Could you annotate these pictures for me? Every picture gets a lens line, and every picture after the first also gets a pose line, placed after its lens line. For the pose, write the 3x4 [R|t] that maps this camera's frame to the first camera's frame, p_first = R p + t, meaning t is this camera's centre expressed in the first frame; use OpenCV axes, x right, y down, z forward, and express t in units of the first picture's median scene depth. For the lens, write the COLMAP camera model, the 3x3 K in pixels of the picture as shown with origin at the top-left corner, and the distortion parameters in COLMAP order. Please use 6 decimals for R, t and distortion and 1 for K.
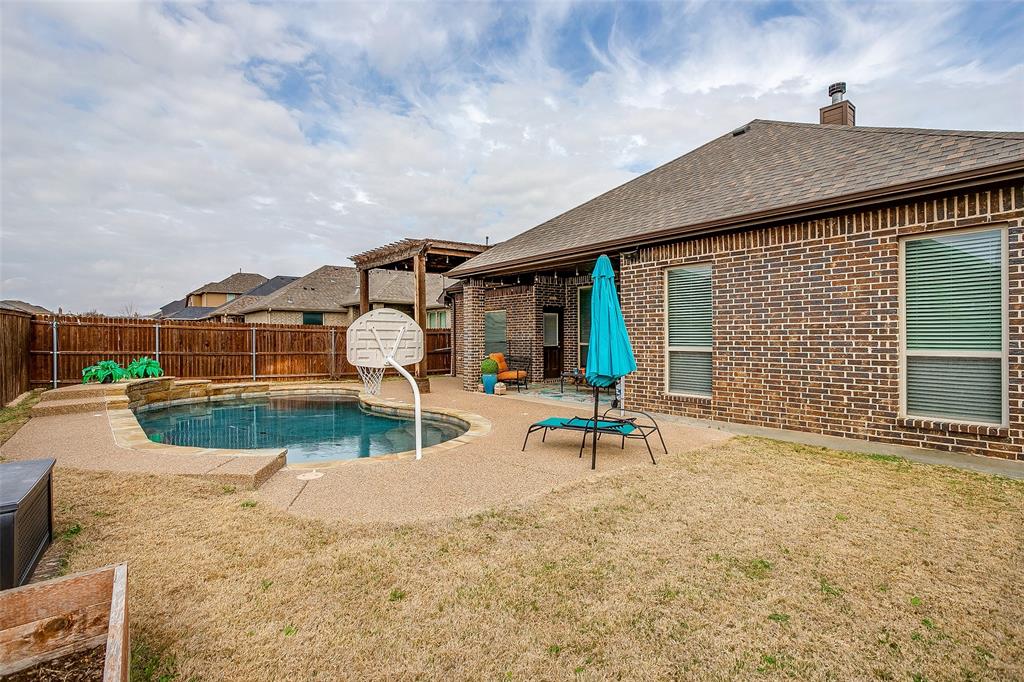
lens RADIAL K [[498.6, 0, 511.7], [0, 498.6, 339.6], [0, 0, 1]] dist [-0.043783, 0.022025]
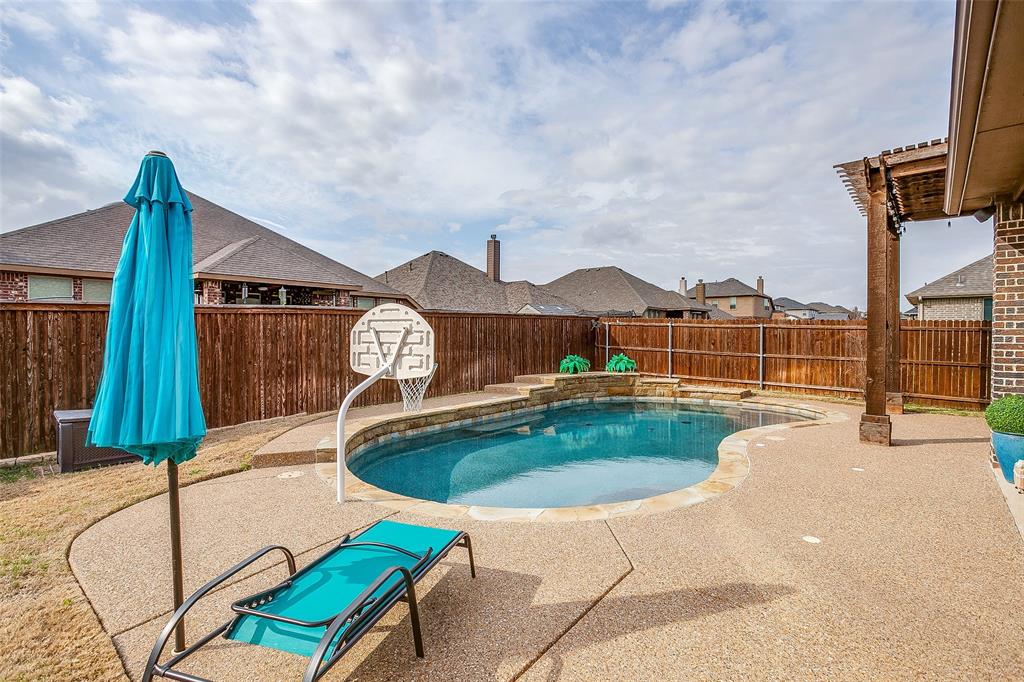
lens RADIAL K [[498.6, 0, 510.4], [0, 498.6, 337.7], [0, 0, 1]] dist [-0.043783, 0.022025]
pose [[0.163599, 0.012460, -0.986448, 0.276035], [-0.008016, 0.999904, 0.011300, -0.009460], [0.986494, 0.006058, 0.163683, 0.518011]]
